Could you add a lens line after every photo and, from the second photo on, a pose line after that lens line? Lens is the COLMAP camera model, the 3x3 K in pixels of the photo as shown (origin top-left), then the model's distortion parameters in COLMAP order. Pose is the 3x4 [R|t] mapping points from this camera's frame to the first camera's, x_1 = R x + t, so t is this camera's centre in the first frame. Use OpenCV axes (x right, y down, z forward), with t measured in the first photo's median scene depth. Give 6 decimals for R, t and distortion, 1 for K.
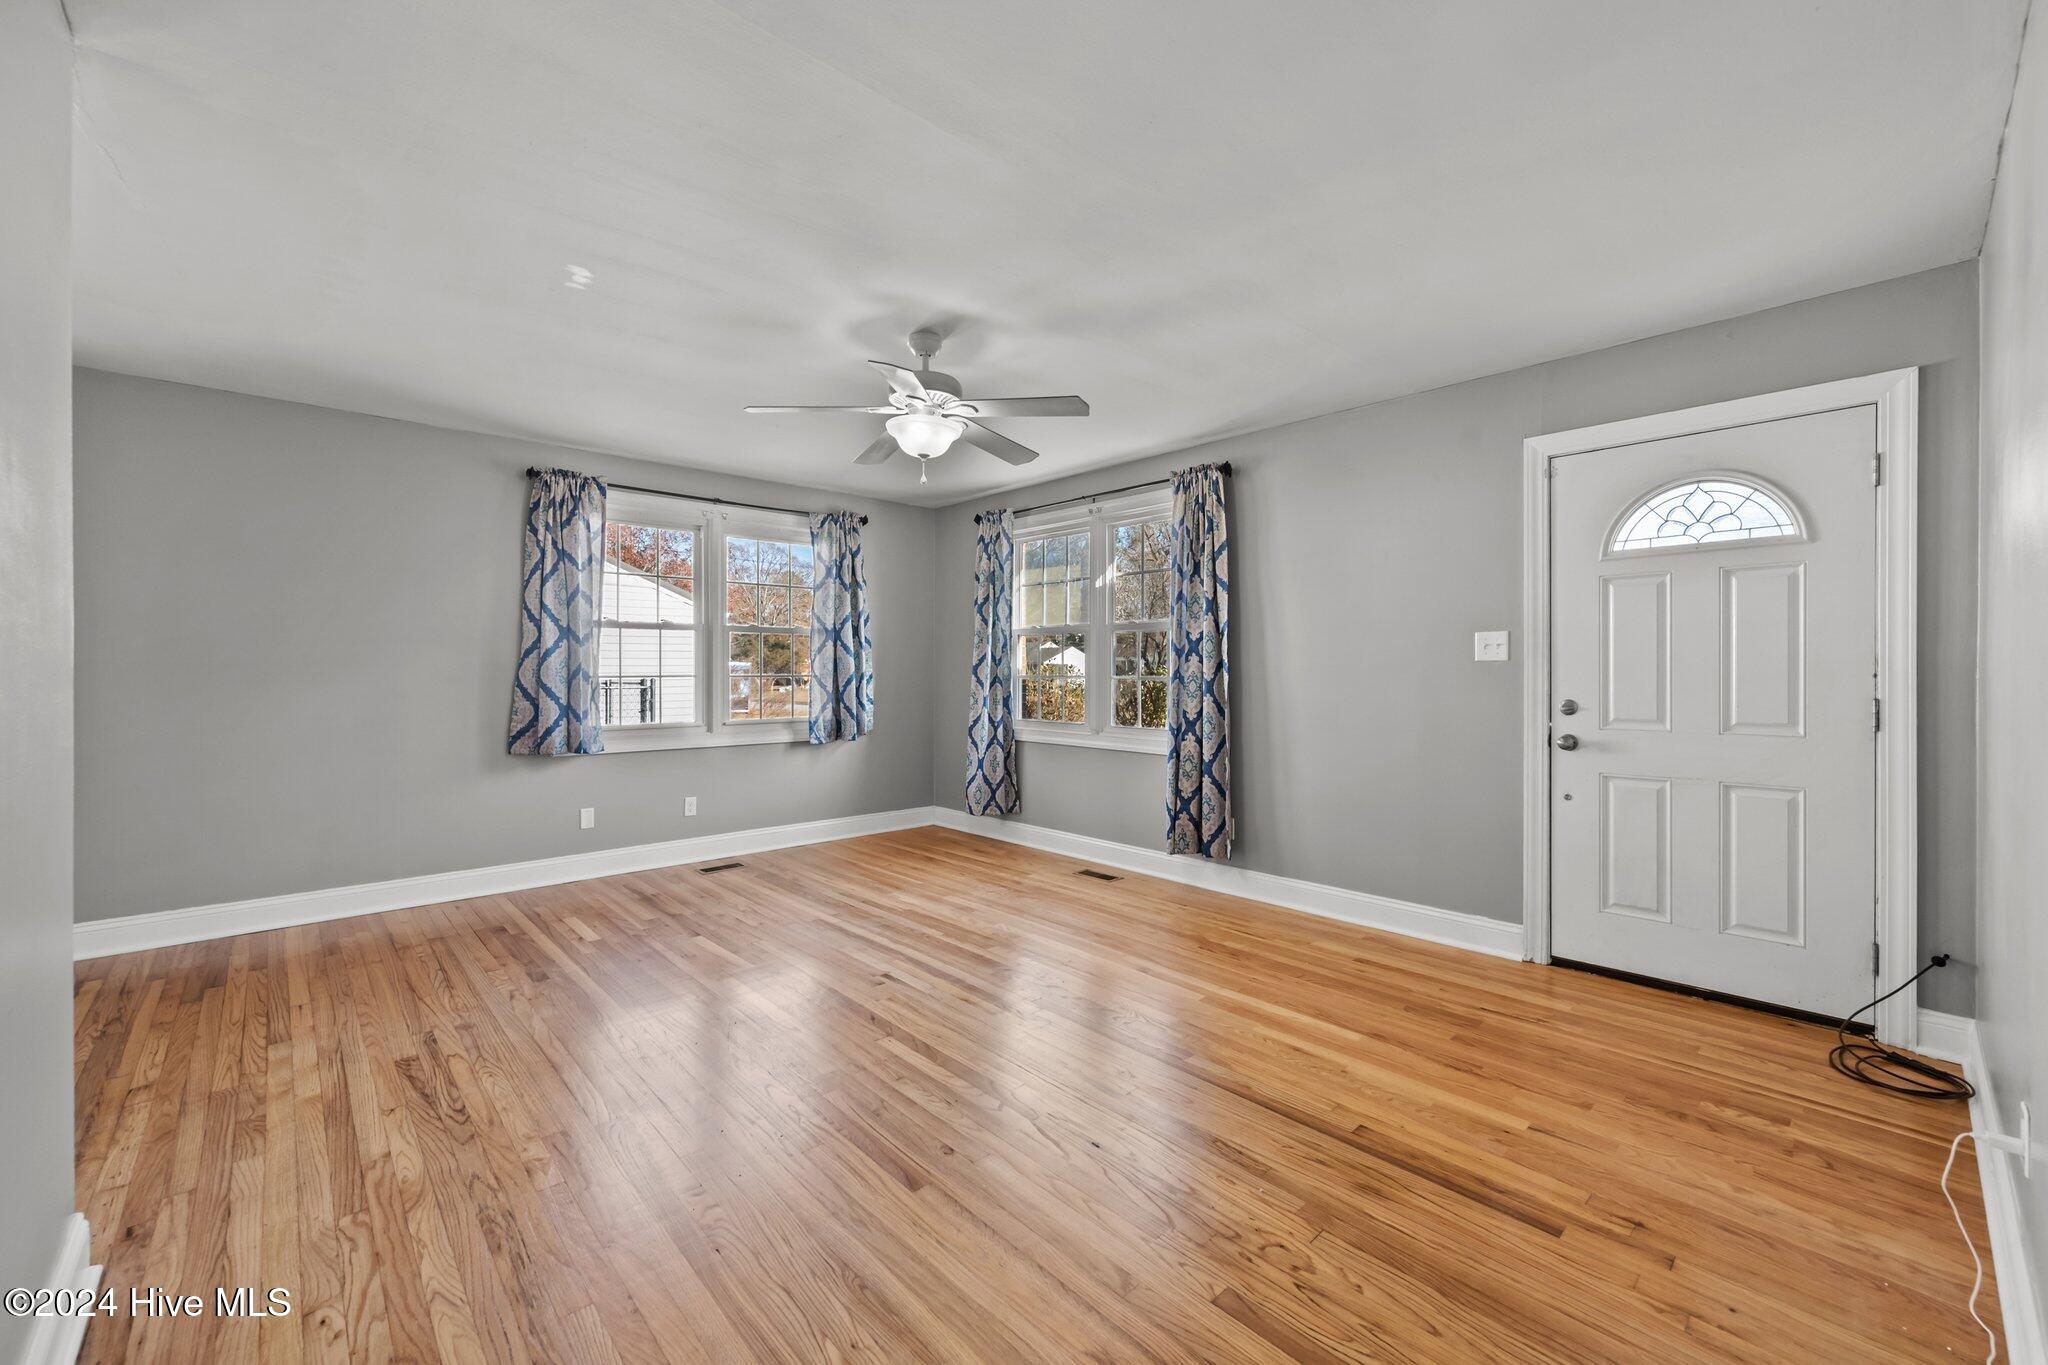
lens RADIAL K [[814.3, 0, 1025.1], [0, 814.3, 673.3], [0, 0, 1]] dist [0.001247, 0.000237]
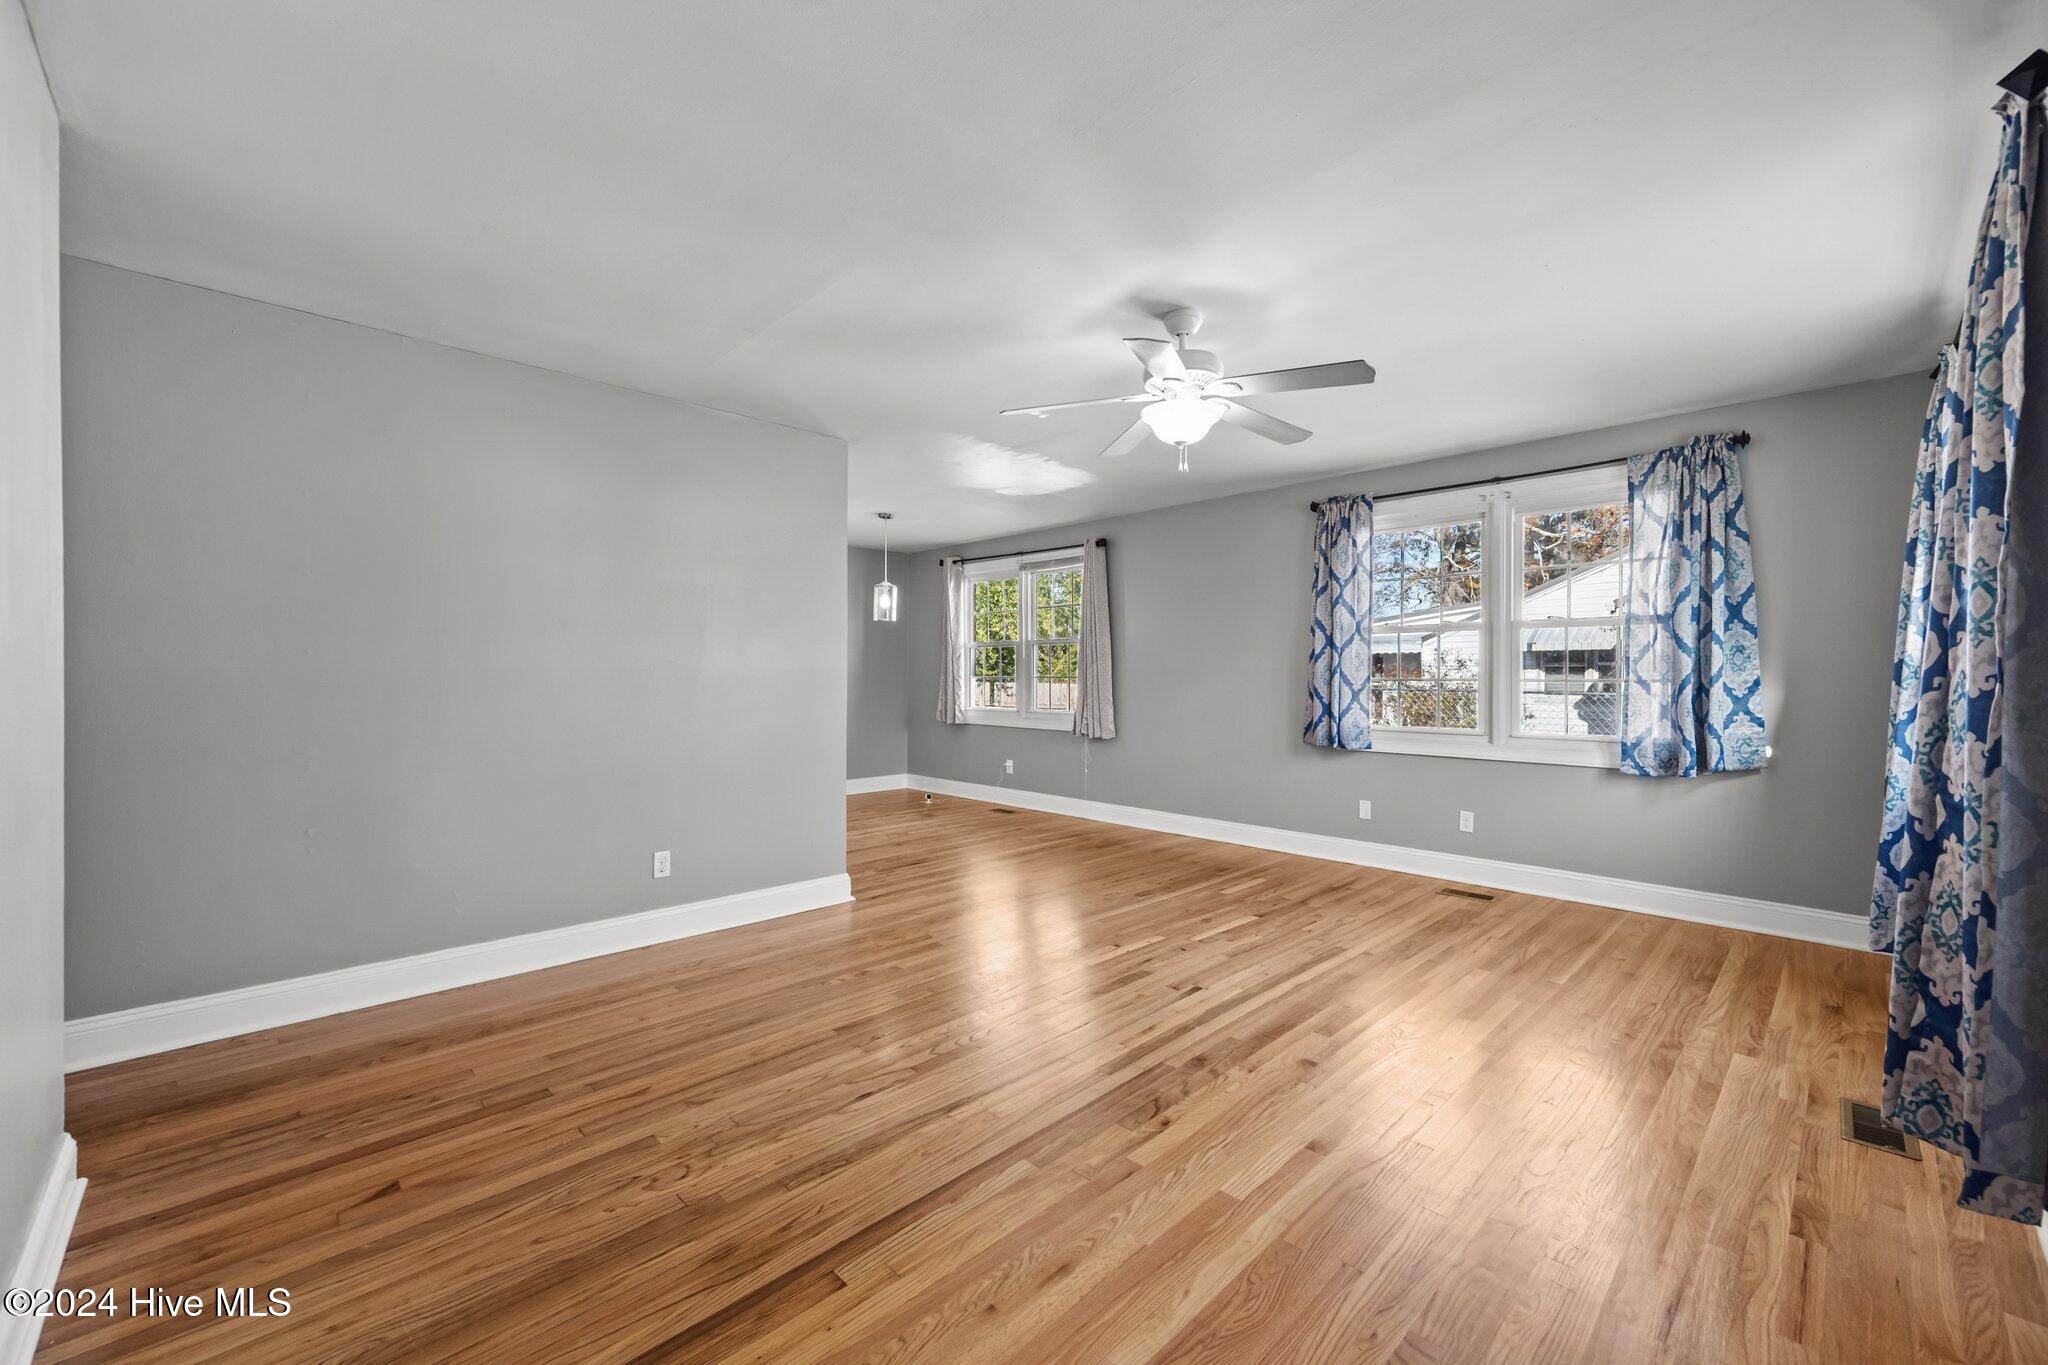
lens RADIAL K [[809.5, 0, 1033.4], [0, 809.5, 675.4], [0, 0, 1]] dist [-0.003007, -0.000066]
pose [[0.031171, 0.000273, -0.999514, 0.702738], [-0.006808, 0.999977, 0.000061, 0.003047], [0.999491, 0.006803, 0.031172, 0.702028]]
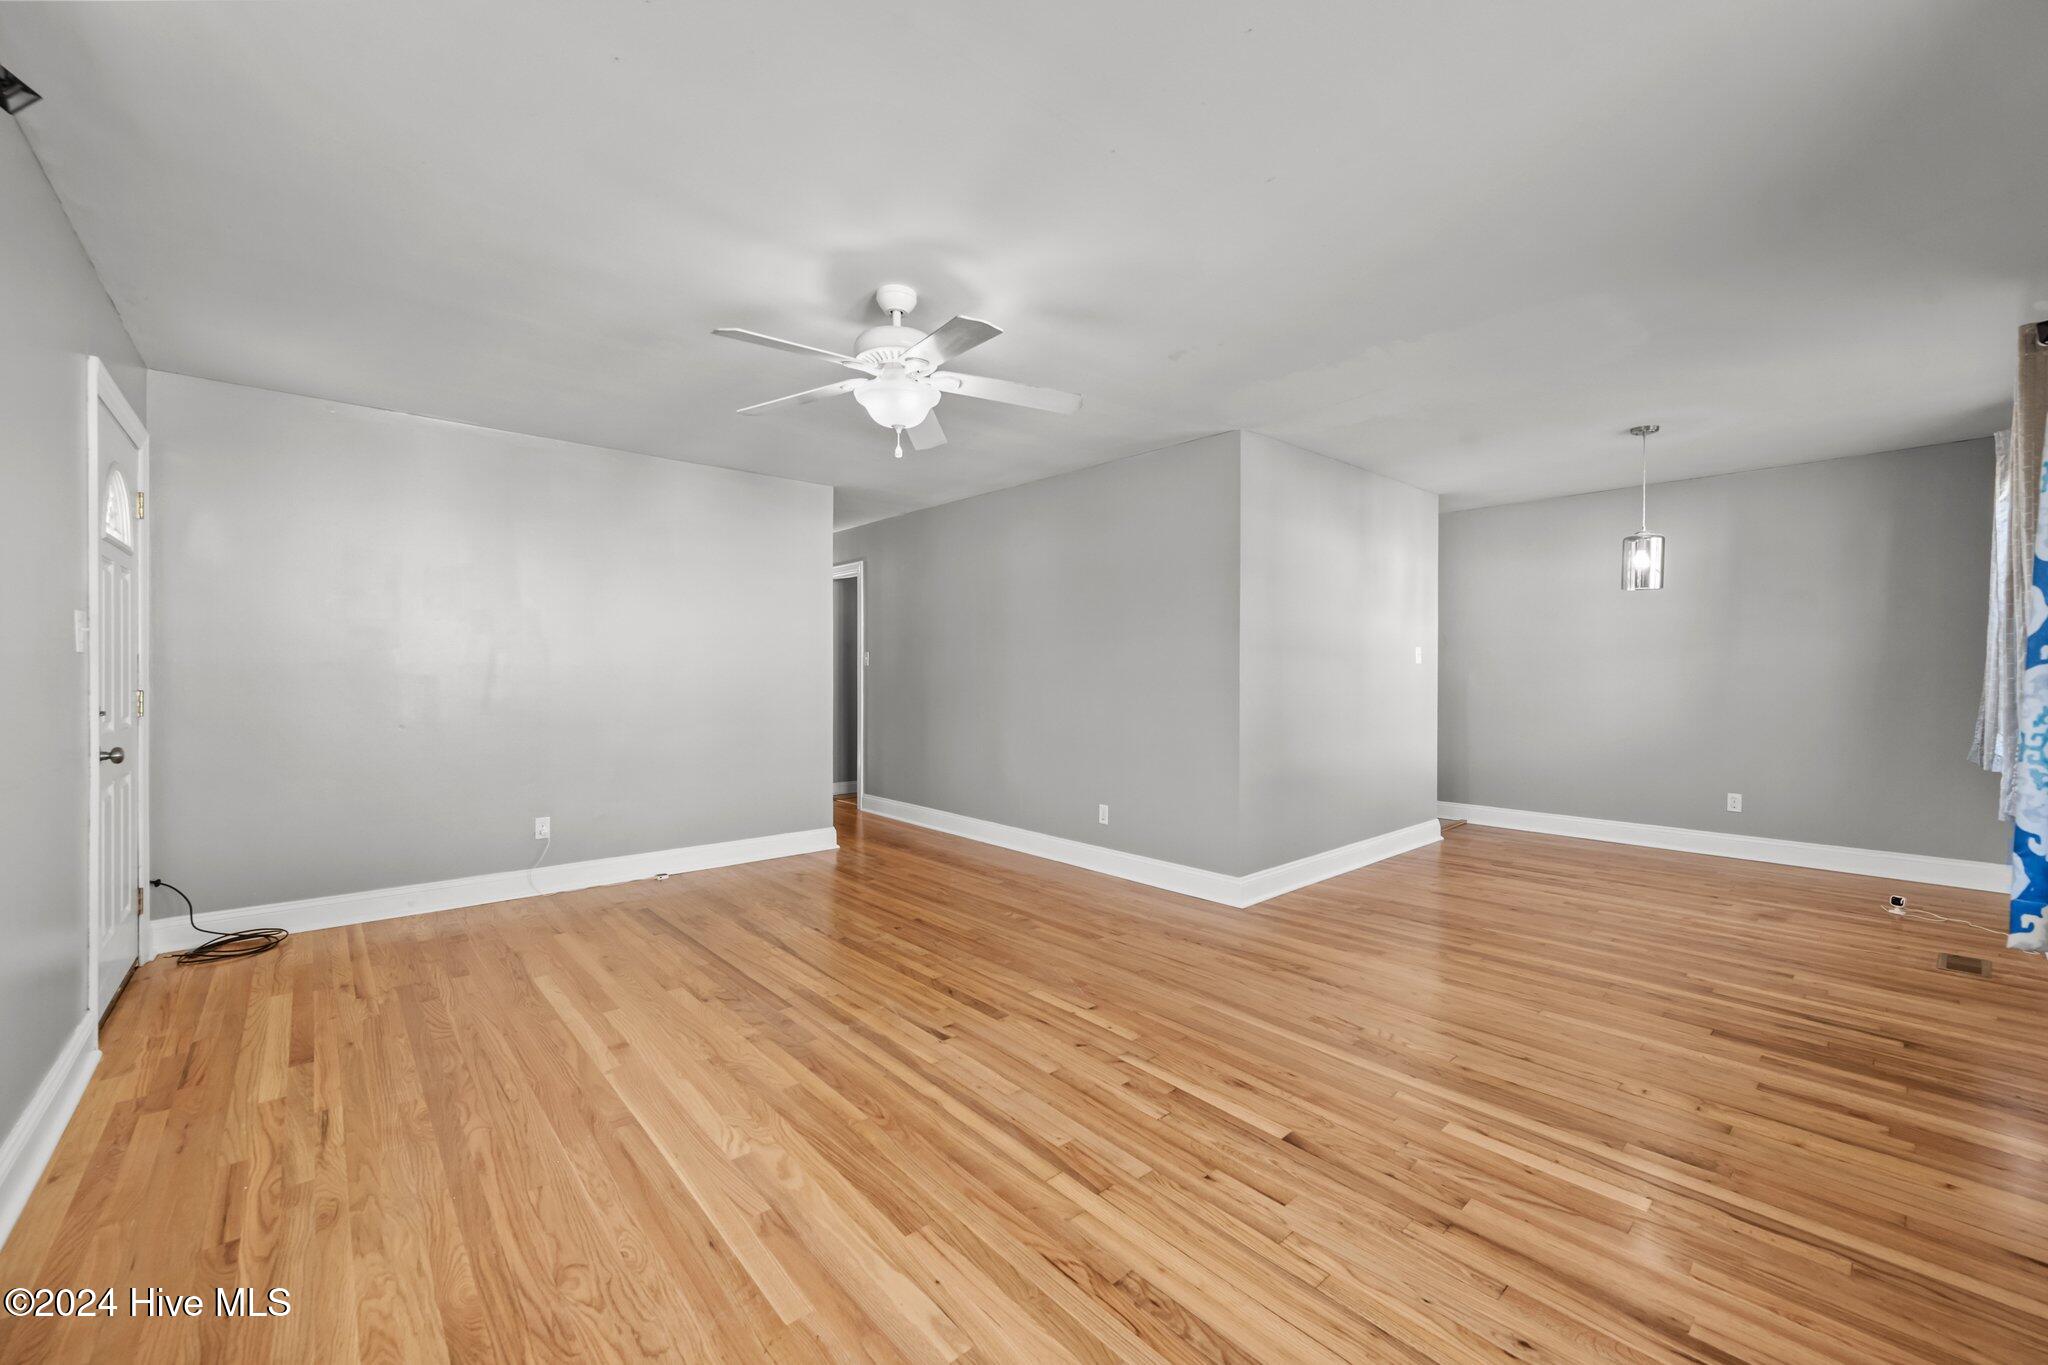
lens RADIAL K [[809.5, 0, 1033.4], [0, 809.5, 675.4], [0, 0, 1]] dist [-0.003007, -0.000066]
pose [[-0.999943, -0.000698, 0.010615, -0.244714], [-0.000576, 0.999934, 0.011456, -0.005320], [-0.010623, 0.011449, -0.999878, 1.644919]]
